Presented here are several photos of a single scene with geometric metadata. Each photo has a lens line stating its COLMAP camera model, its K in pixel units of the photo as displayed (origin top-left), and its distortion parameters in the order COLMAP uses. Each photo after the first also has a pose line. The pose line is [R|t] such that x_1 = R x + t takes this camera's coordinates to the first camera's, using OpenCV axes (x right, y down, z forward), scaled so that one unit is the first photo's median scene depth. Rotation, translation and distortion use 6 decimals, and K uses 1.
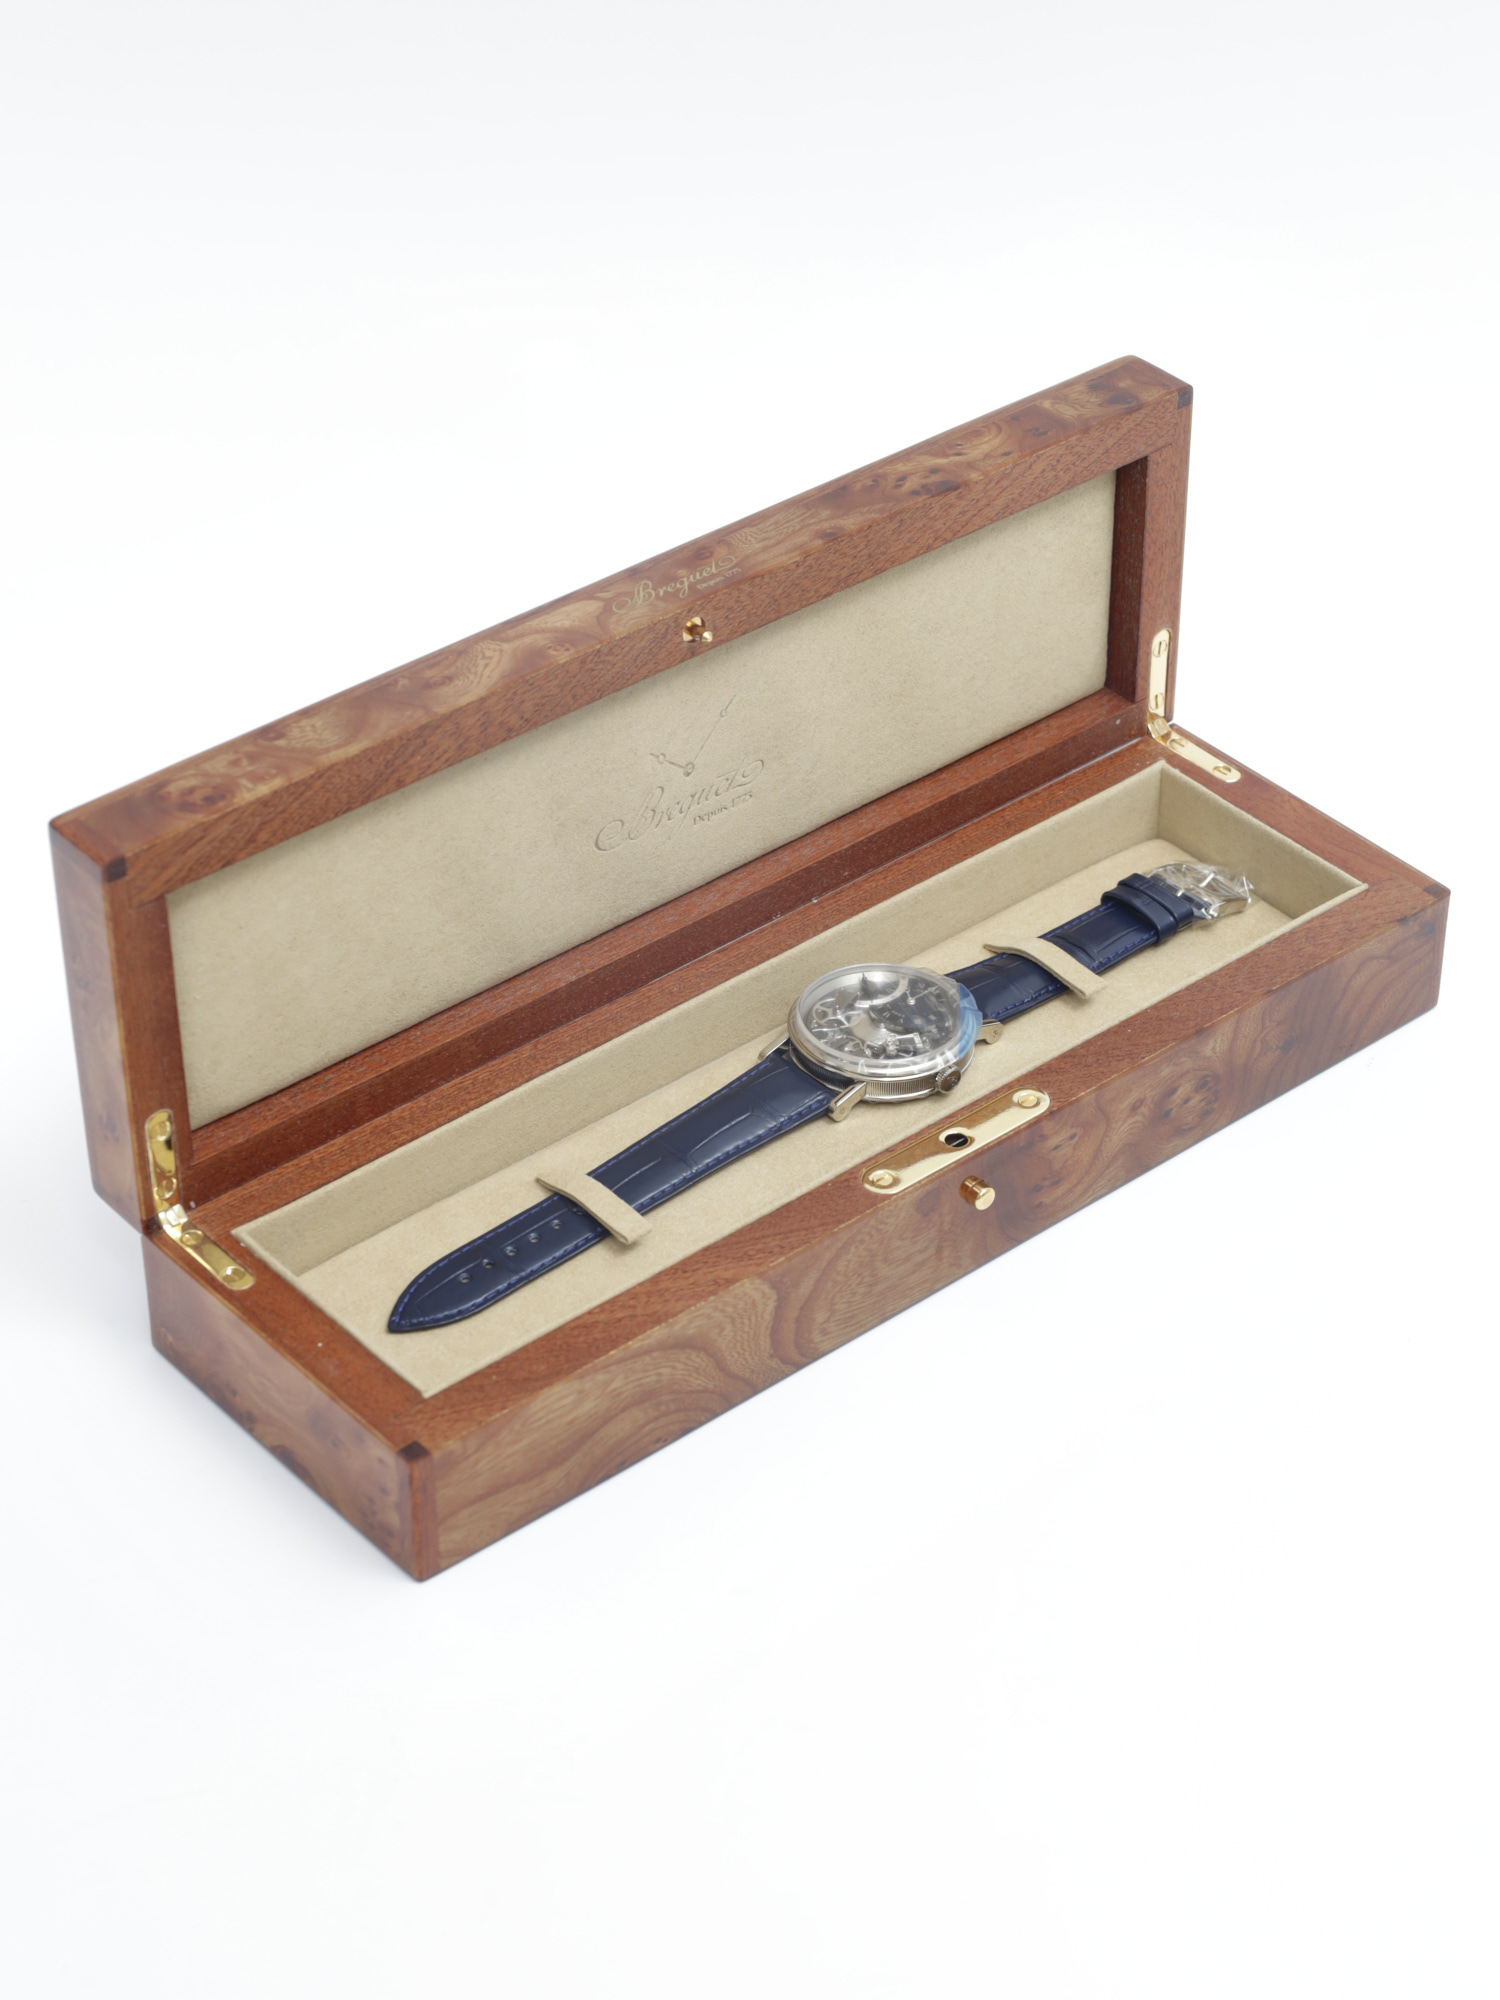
lens RADIAL K [[4358.6, 0, 750.0], [0, 4358.6, 1000.0], [0, 0, 1]] dist [0.010599, -0.036707]
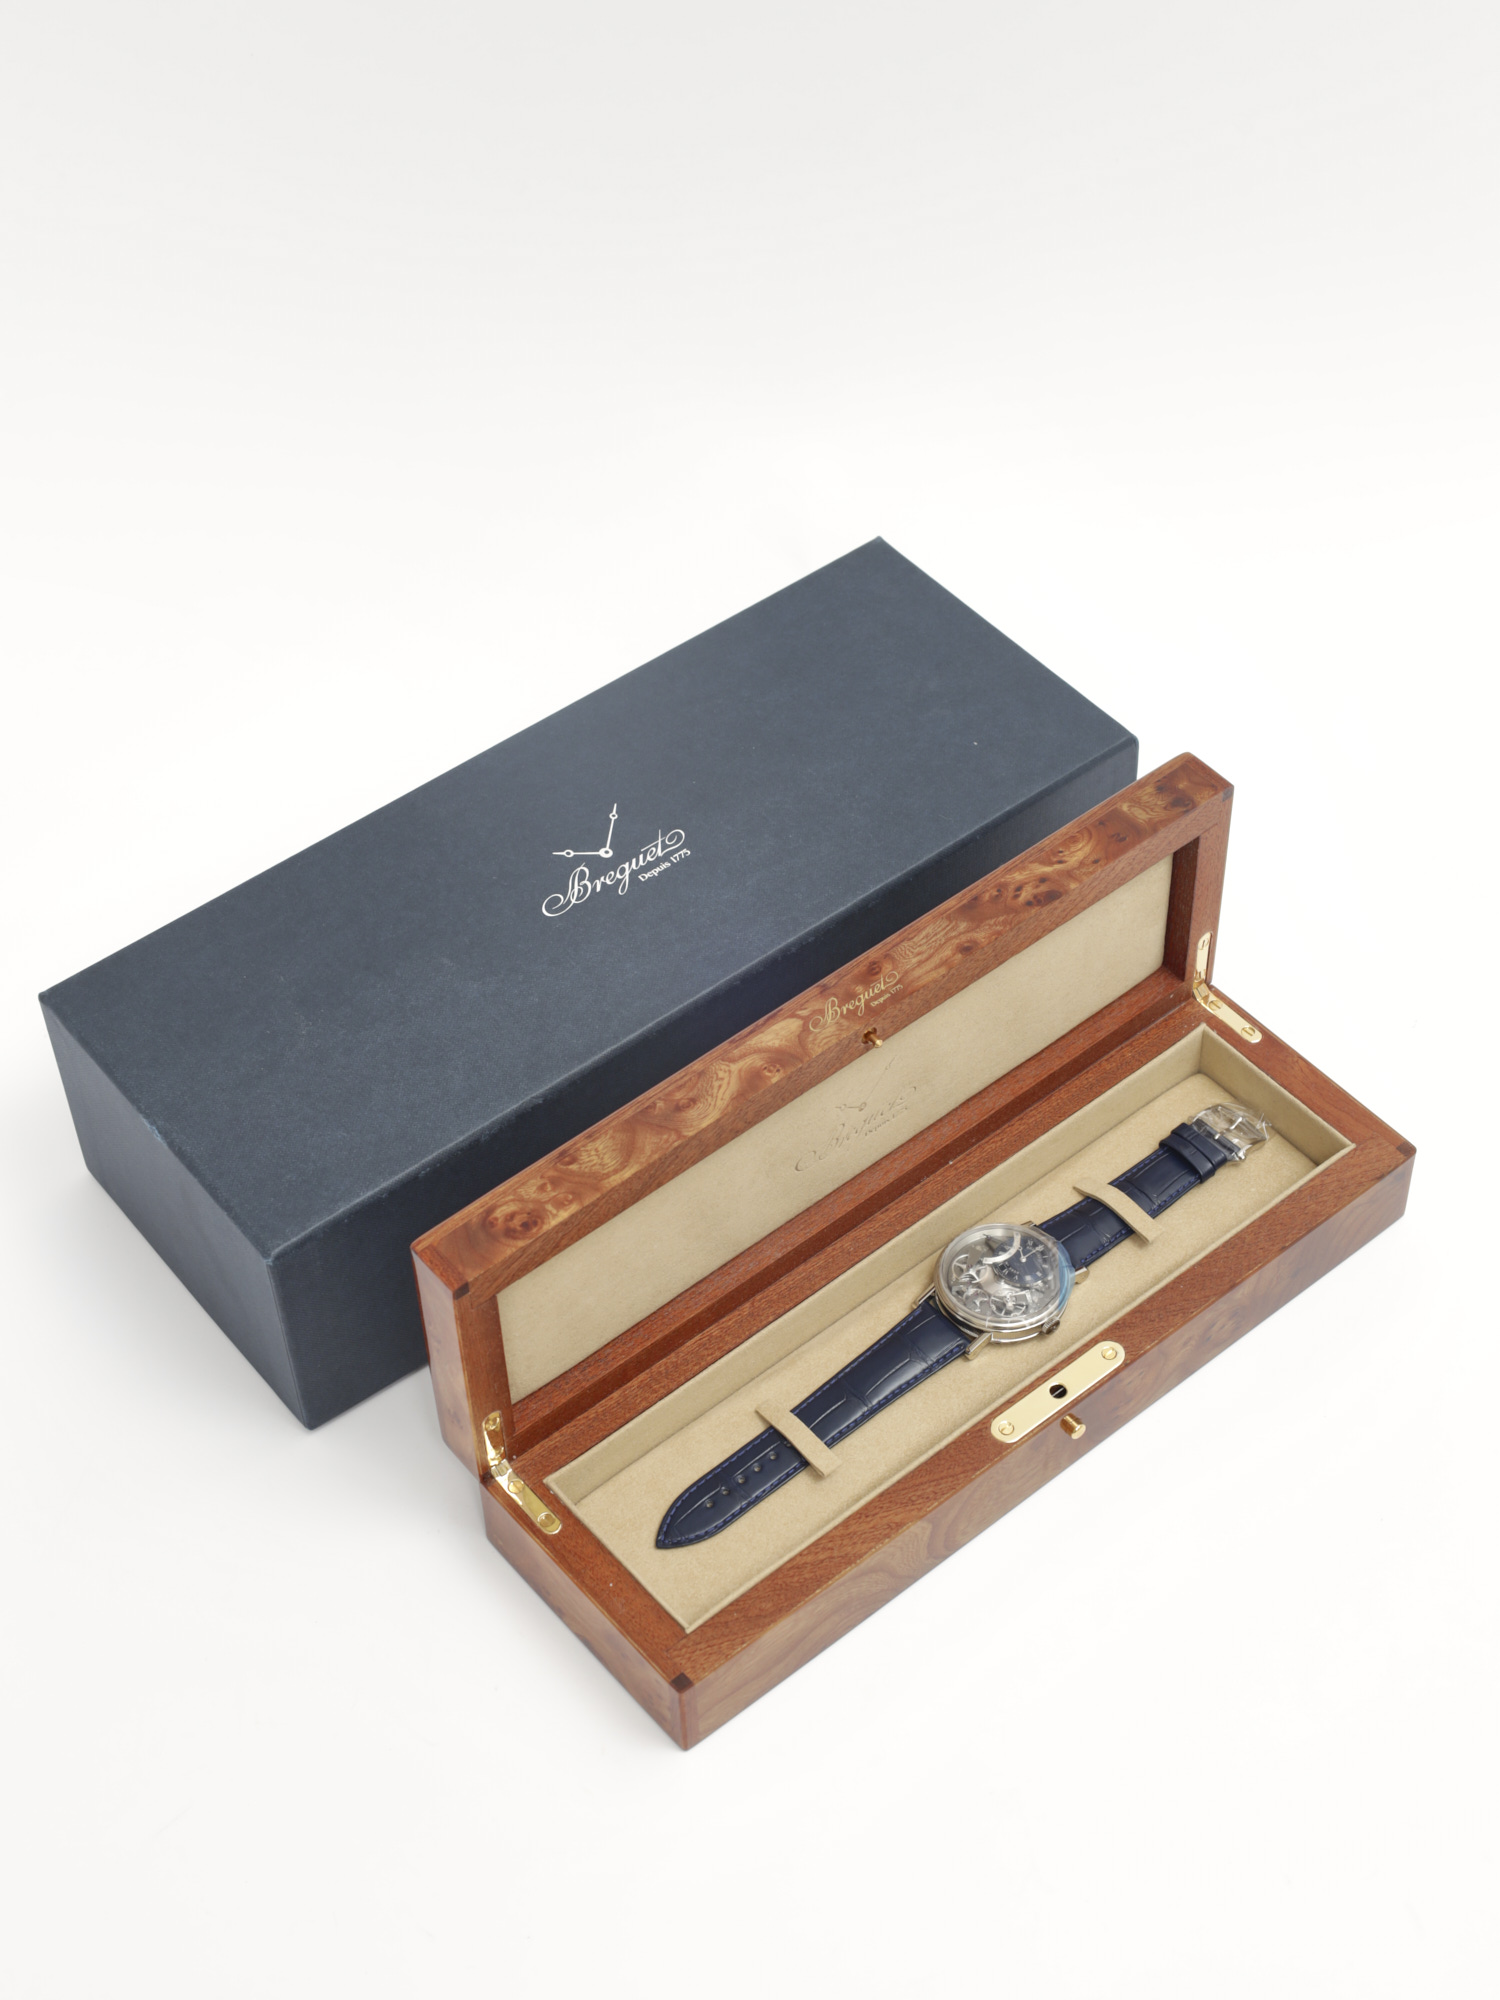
lens RADIAL K [[3318.3, 0, 750.0], [0, 3318.3, 1000.0], [0, 0, 1]] dist [0.016532, 0.029560]
pose [[0.999747, -0.006241, -0.021617, -0.027143], [0.010347, 0.980666, 0.195414, -0.295734], [0.019979, -0.195588, 0.980483, -0.016989]]
